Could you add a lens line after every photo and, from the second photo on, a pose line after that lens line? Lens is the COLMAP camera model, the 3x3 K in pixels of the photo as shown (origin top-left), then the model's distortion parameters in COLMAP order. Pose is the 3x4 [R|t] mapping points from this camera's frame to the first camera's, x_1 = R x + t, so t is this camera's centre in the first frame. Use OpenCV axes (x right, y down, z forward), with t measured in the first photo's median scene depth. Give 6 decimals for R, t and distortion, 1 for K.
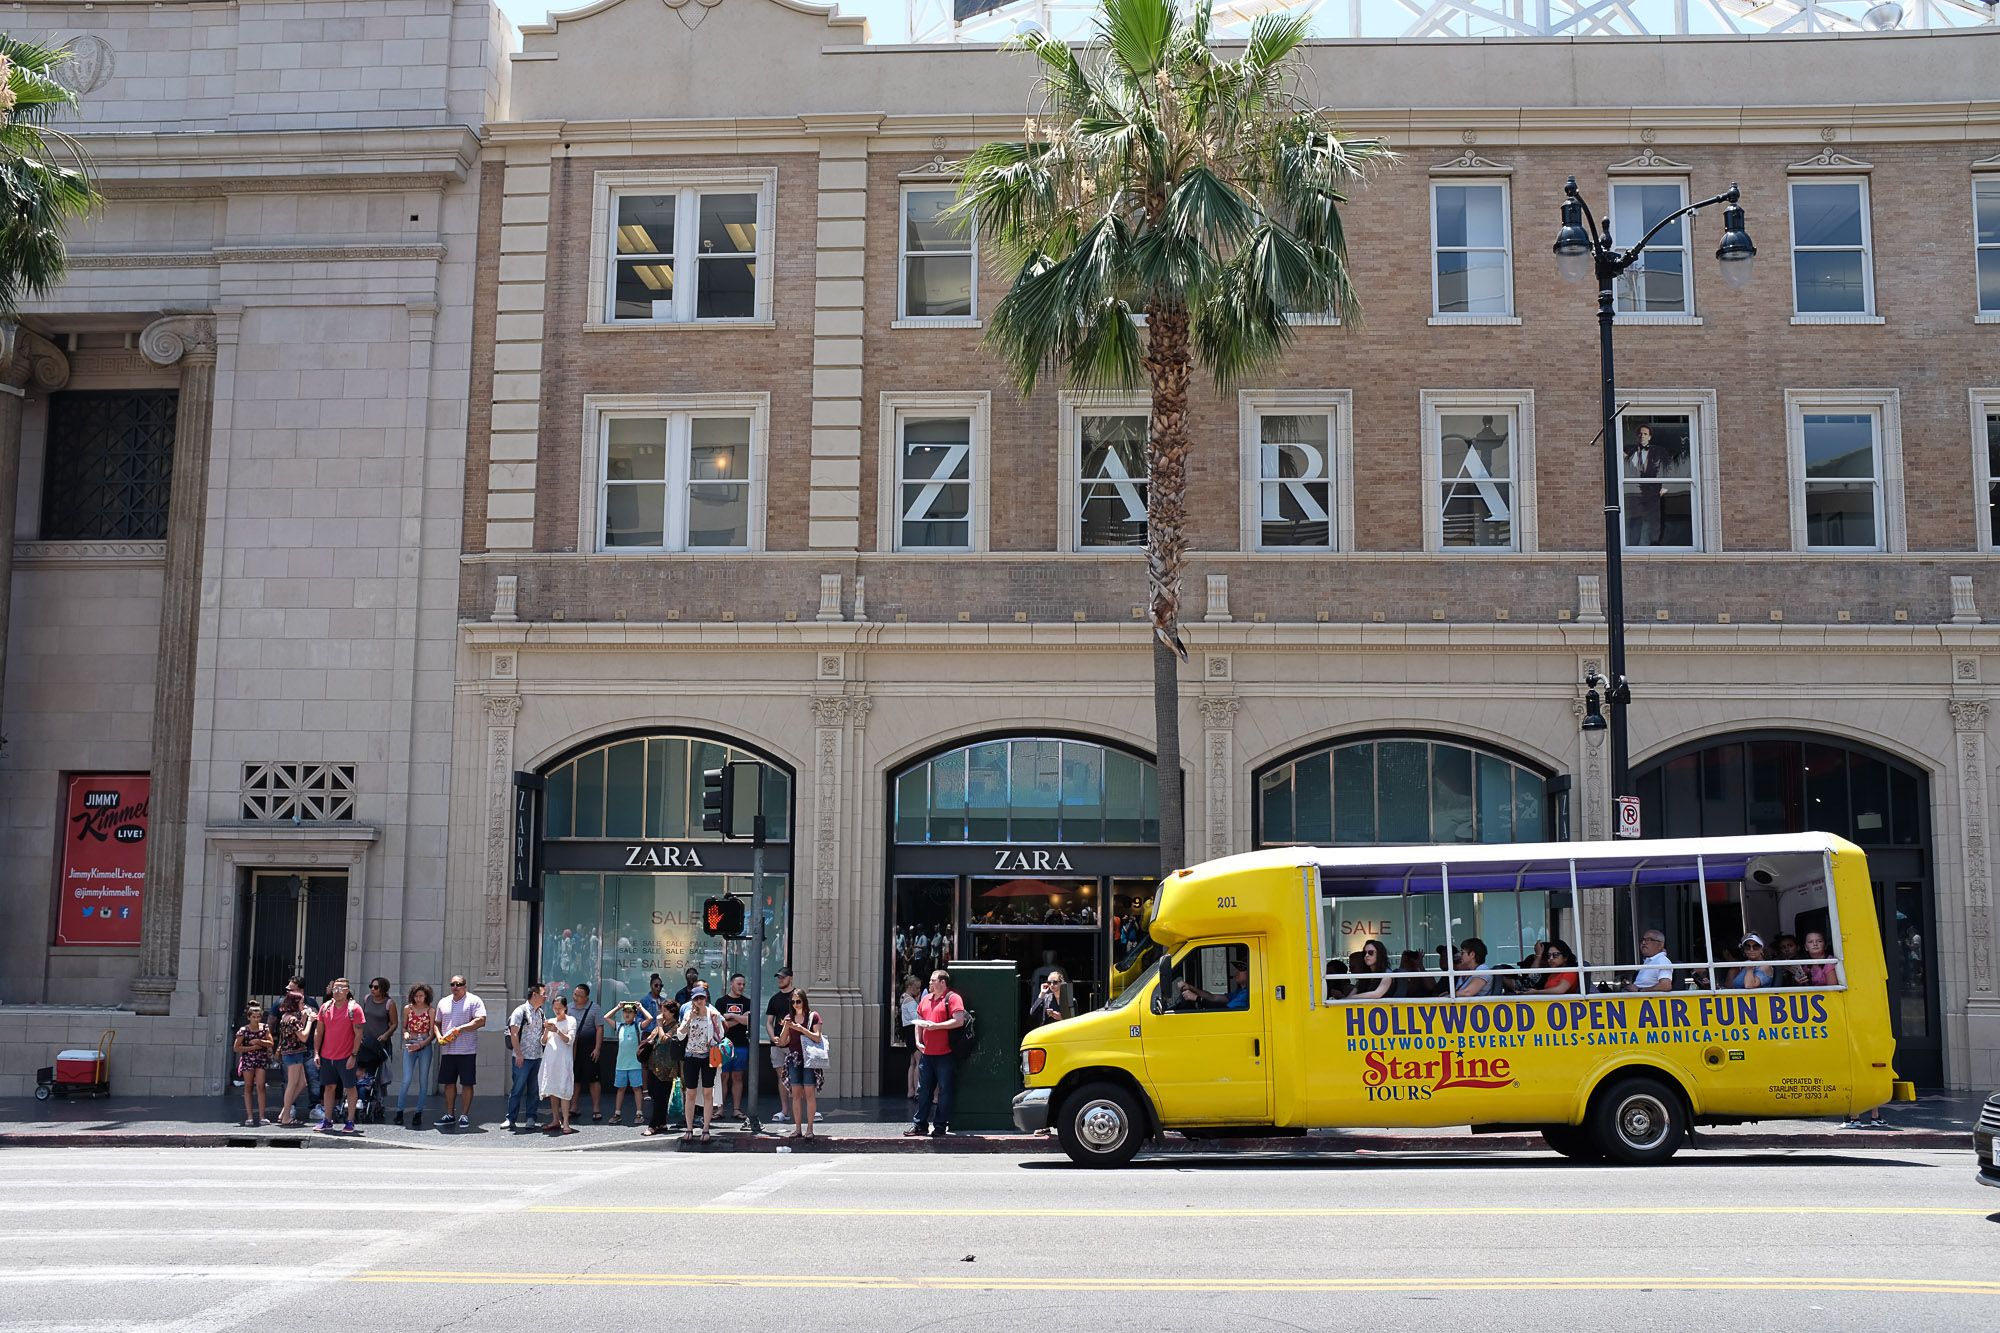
lens RADIAL K [[2011.1, 0, 1000.5], [0, 2011.1, 636.2], [0, 0, 1]] dist [-0.150049, 0.283350]
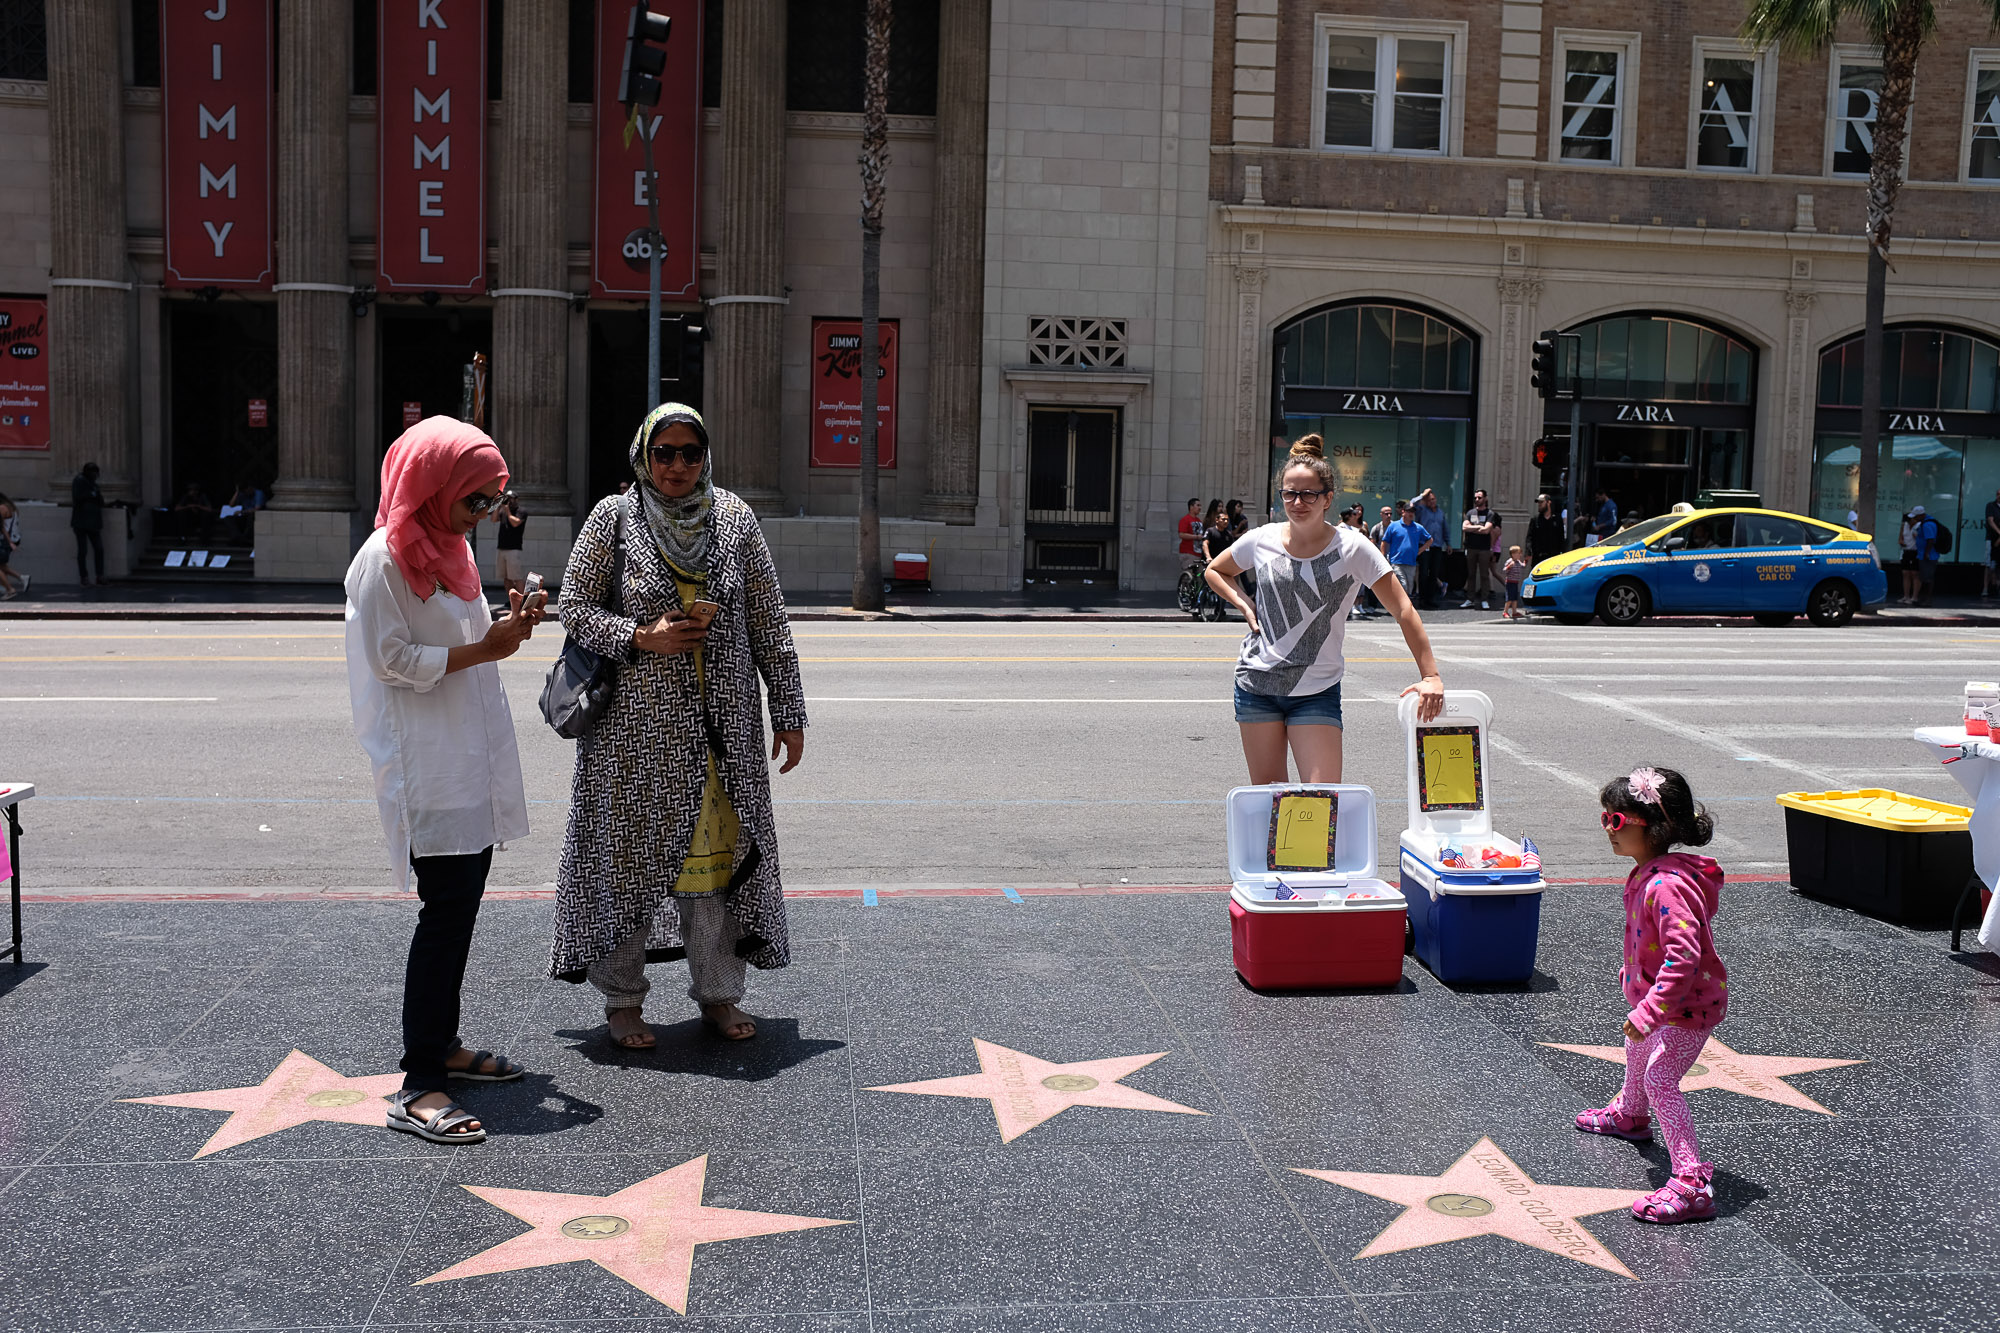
lens RADIAL K [[2011.1, 0, 1000.5], [0, 2011.1, 636.2], [0, 0, 1]] dist [-0.150049, 0.283350]
pose [[0.988324, 0.005326, 0.152275, -0.581940], [-0.040754, 0.972218, 0.230504, -0.025516], [-0.146817, -0.234018, 0.961083, -0.194556]]
